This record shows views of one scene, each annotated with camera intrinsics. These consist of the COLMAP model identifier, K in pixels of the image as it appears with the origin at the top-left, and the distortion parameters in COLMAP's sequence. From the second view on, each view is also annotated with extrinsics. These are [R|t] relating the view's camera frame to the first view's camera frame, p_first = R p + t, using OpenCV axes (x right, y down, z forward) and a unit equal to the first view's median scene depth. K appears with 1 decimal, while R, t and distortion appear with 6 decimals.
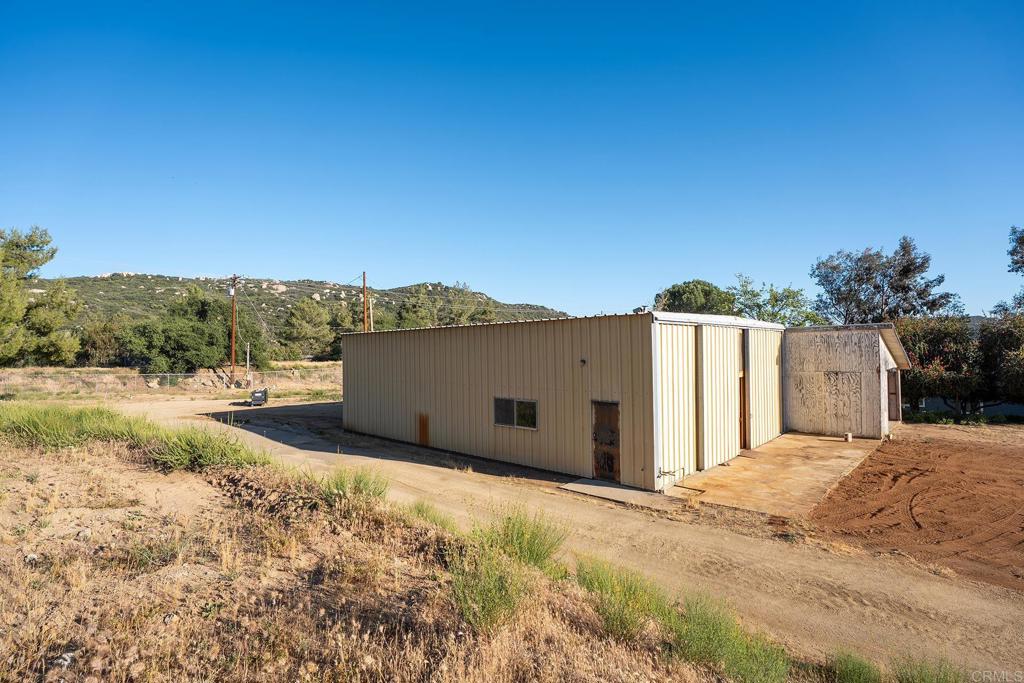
lens RADIAL K [[507.7, 0, 515.3], [0, 507.7, 346.6], [0, 0, 1]] dist [-0.025594, 0.010348]
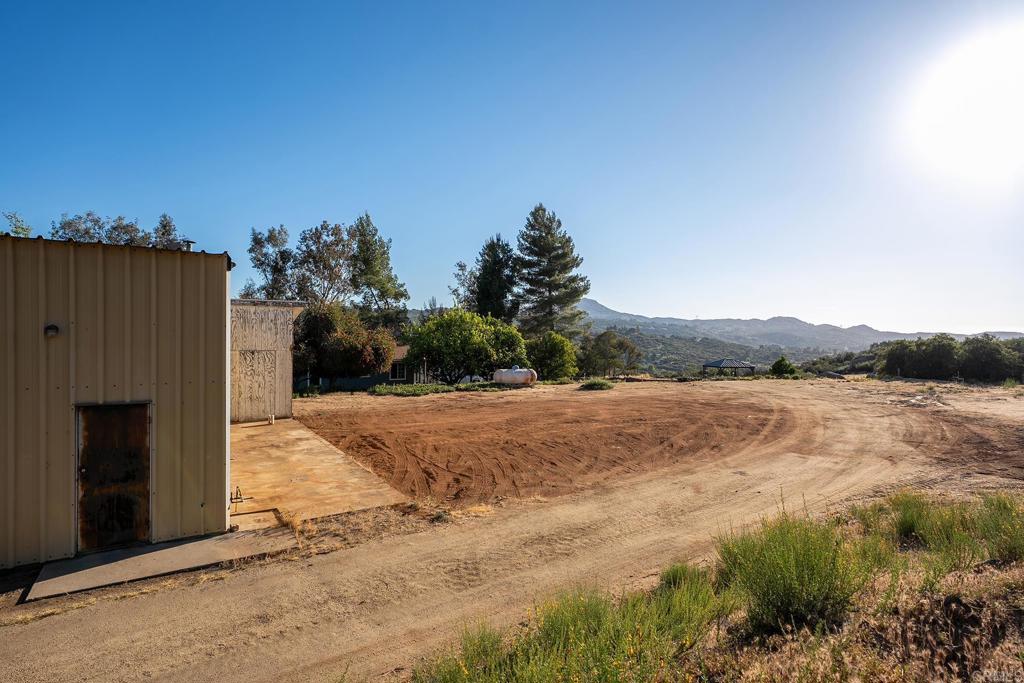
lens RADIAL K [[535.4, 0, 506.4], [0, 535.4, 343.6], [0, 0, 1]] dist [-0.001653, 0.001212]
pose [[0.219984, 0.004038, 0.975495, -0.282198], [-0.026436, 0.999649, 0.001824, 0.031754], [-0.975145, -0.026190, 0.220014, 0.457542]]
